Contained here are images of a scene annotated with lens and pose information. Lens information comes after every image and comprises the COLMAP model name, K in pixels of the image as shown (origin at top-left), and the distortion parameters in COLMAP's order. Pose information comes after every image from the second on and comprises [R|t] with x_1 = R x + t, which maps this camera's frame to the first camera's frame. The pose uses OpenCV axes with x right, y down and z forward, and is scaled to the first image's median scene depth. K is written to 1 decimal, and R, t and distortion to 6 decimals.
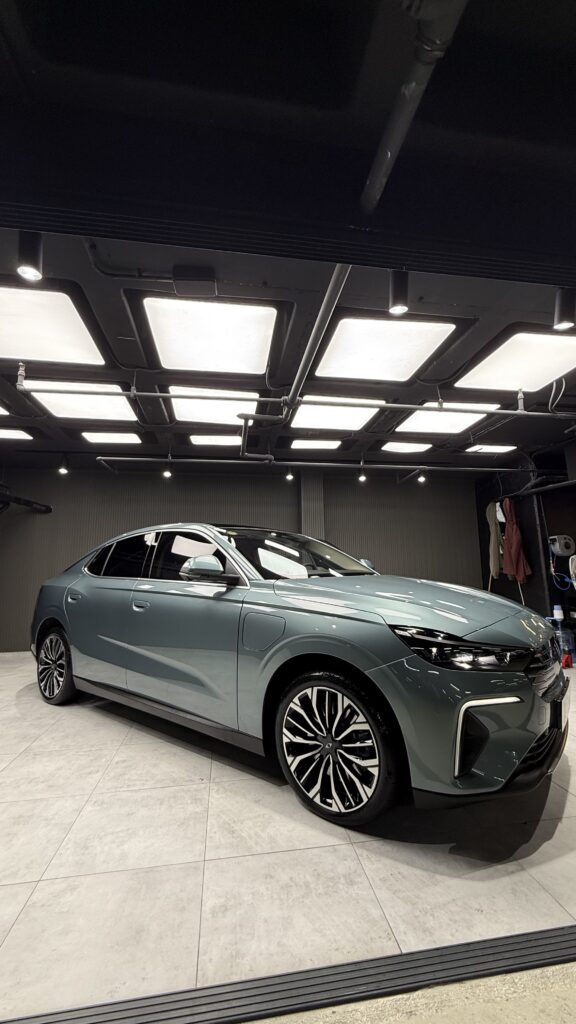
lens RADIAL K [[406.8, 0, 288.9], [0, 406.8, 511.2], [0, 0, 1]] dist [0.003273, 0.000468]
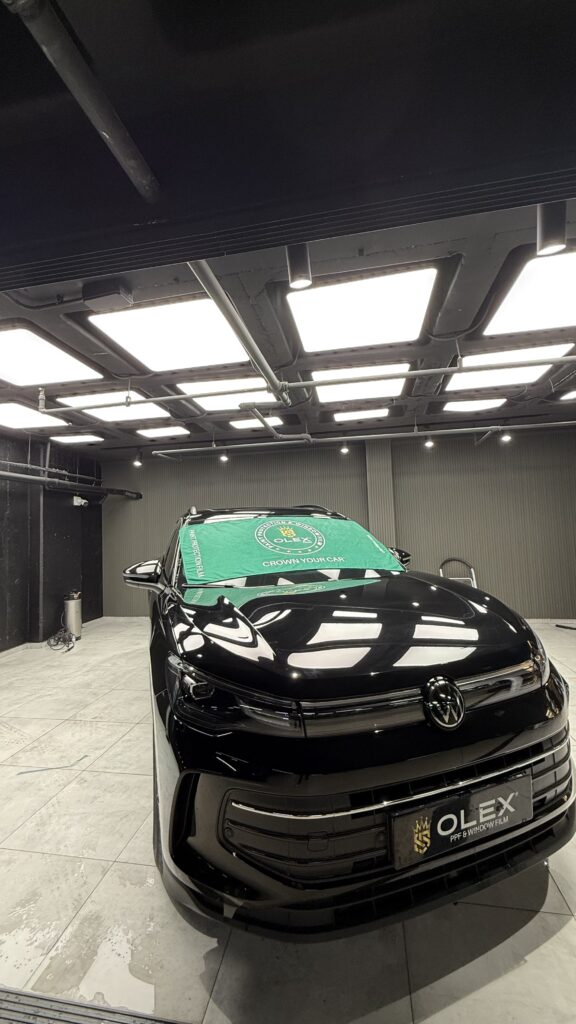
lens RADIAL K [[406.8, 0, 289.6], [0, 406.8, 511.8], [0, 0, 1]] dist [0.003273, 0.000468]
pose [[0.946604, -0.035930, -0.320392, 0.331582], [0.070986, 0.992611, 0.098415, -0.082922], [0.314488, -0.115903, 0.942159, 0.113689]]
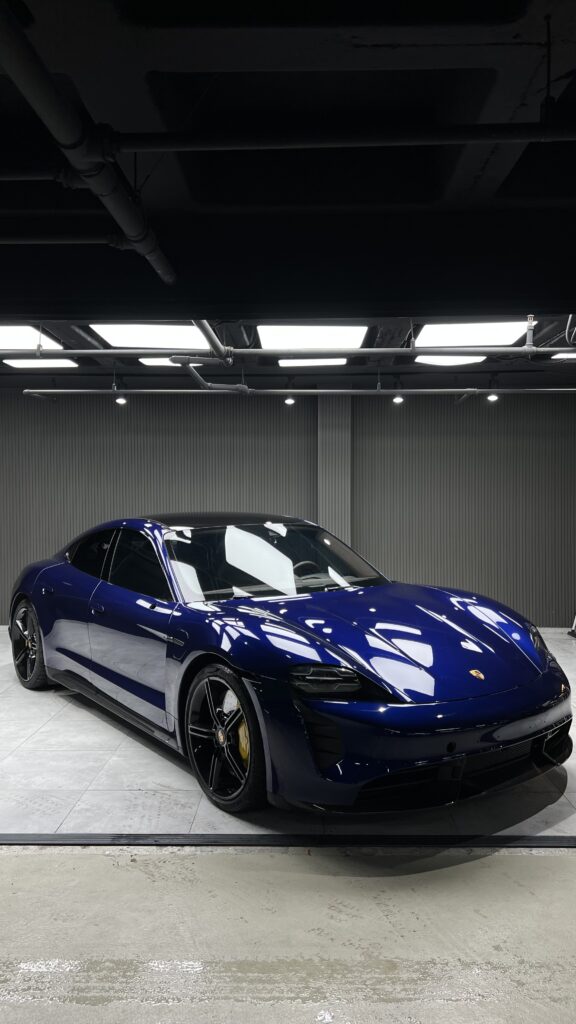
lens RADIAL K [[761.2, 0, 294.3], [0, 761.2, 523.1], [0, 0, 1]] dist [0.017196, 0.000924]
pose [[0.985155, 0.017476, -0.170777, 0.444620], [0.013728, 0.983598, 0.179849, -0.211872], [0.171120, -0.179523, 0.968757, -0.569857]]
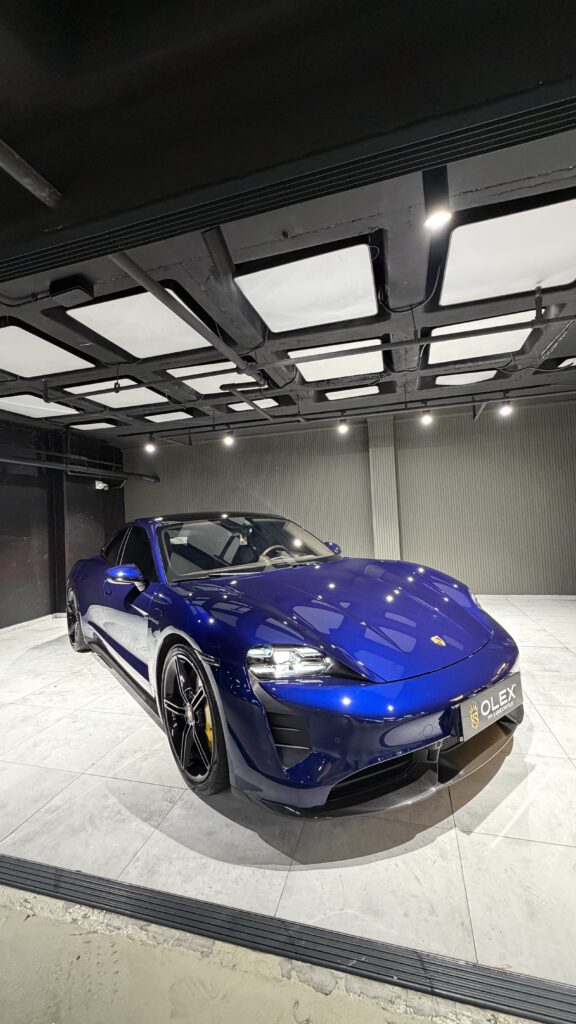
lens RADIAL K [[405.3, 0, 288.8], [0, 405.3, 515.4], [0, 0, 1]] dist [0.003552, 0.001468]
pose [[0.908954, -0.031905, -0.415674, 0.516733], [0.095170, 0.986619, 0.132381, -0.042896], [0.405888, -0.159888, 0.899828, 0.115093]]
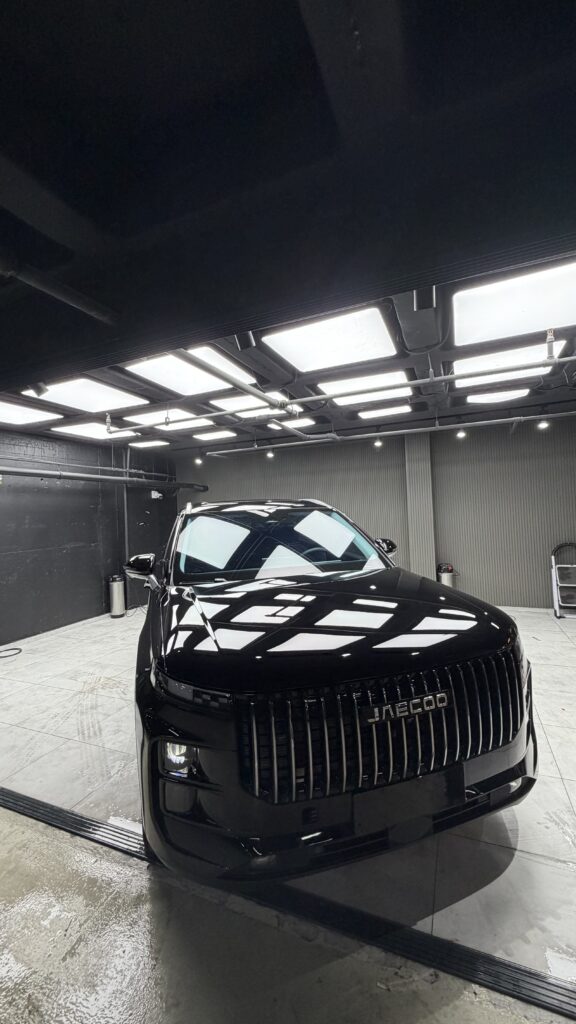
lens RADIAL K [[405.3, 0, 290.1], [0, 405.3, 516.3], [0, 0, 1]] dist [0.003552, 0.001468]
pose [[0.851297, -0.019694, -0.524315, 0.625334], [0.106854, 0.984860, 0.136500, -0.127404], [0.513689, -0.172228, 0.840513, 0.061275]]
